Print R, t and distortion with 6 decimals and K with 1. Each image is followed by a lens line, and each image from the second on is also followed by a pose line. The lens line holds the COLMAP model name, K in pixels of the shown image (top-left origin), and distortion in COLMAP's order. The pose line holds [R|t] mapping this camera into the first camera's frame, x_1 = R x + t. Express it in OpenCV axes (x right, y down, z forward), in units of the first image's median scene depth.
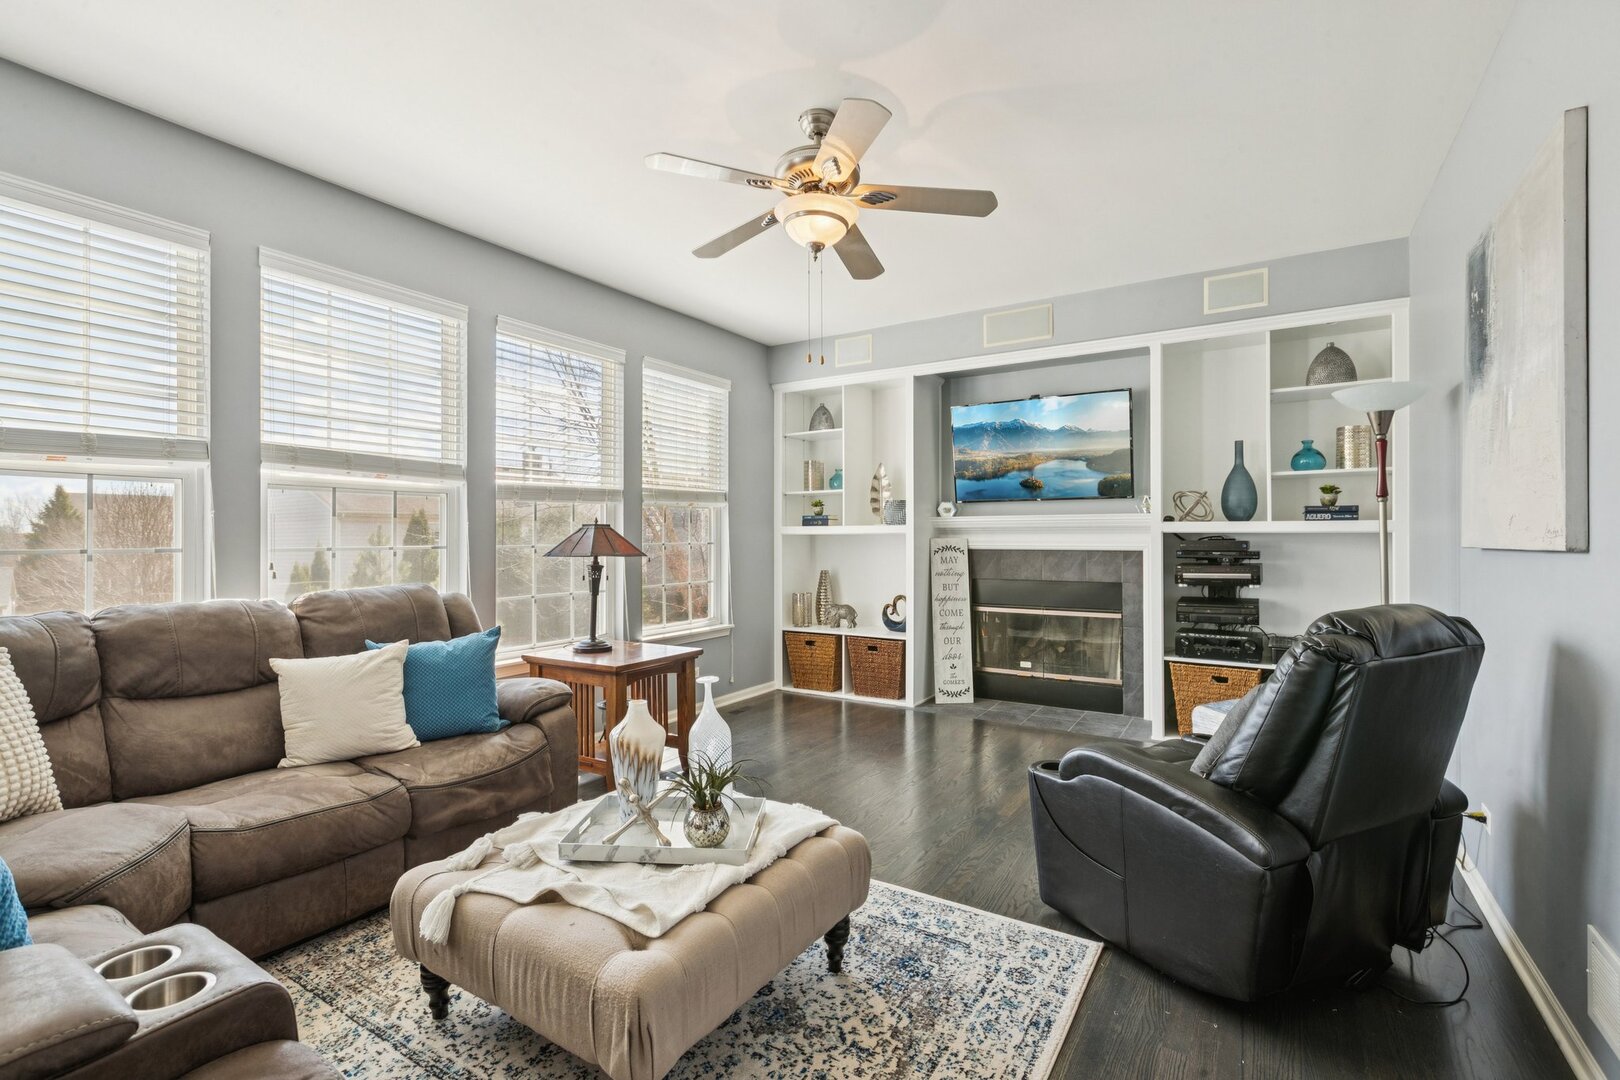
lens RADIAL K [[734.4, 0, 809.4], [0, 734.4, 540.1], [0, 0, 1]] dist [-0.000316, -0.000495]
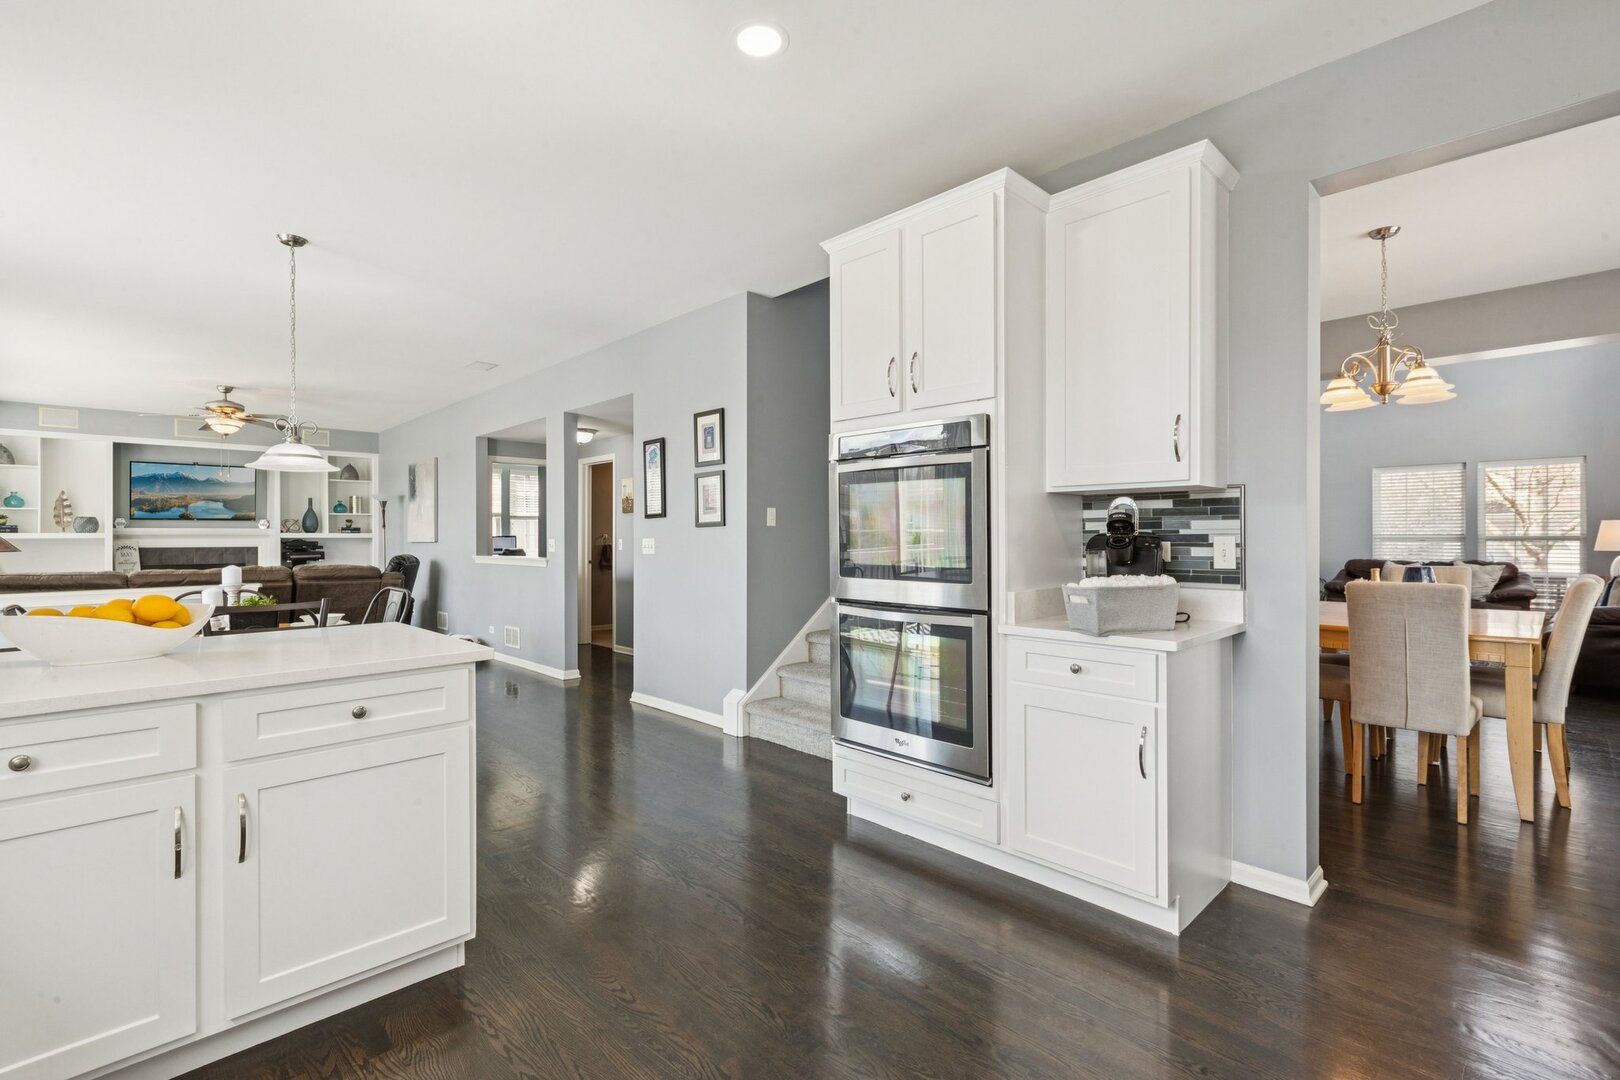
lens RADIAL K [[734.4, 0, 817.0], [0, 734.4, 539.2], [0, 0, 1]] dist [-0.000316, -0.000495]
pose [[0.222993, -0.002394, 0.974817, -1.330294], [0.009090, 0.999959, 0.000376, 0.007578], [-0.974778, 0.008777, 0.223005, -1.082696]]
